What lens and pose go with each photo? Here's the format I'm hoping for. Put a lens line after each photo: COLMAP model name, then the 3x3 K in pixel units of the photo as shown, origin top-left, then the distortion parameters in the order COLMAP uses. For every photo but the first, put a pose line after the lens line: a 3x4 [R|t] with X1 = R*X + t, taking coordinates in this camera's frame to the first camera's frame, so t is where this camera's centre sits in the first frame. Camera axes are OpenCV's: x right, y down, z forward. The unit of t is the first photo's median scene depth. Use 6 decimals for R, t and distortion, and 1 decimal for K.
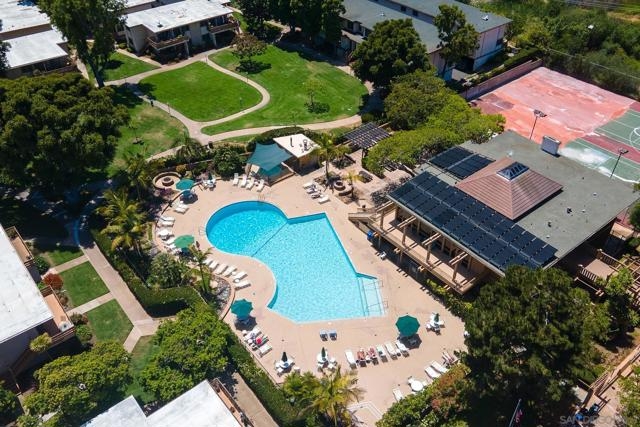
lens RADIAL K [[556.0, 0, 320.0], [0, 556.0, 213.5], [0, 0, 1]] dist [0.020784, 0.009808]
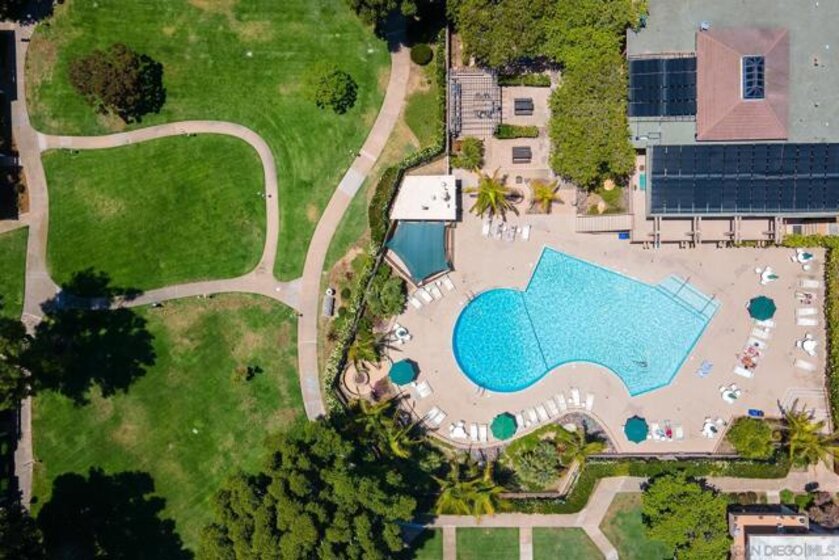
lens RADIAL K [[728.9, 0, 419.5], [0, 728.9, 280.0], [0, 0, 1]] dist [0.020784, 0.009808]
pose [[0.621956, -0.783014, -0.007725, -0.115297], [0.501265, 0.390542, 0.772146, -0.764254], [-0.601585, -0.484113, 0.635398, 0.404835]]
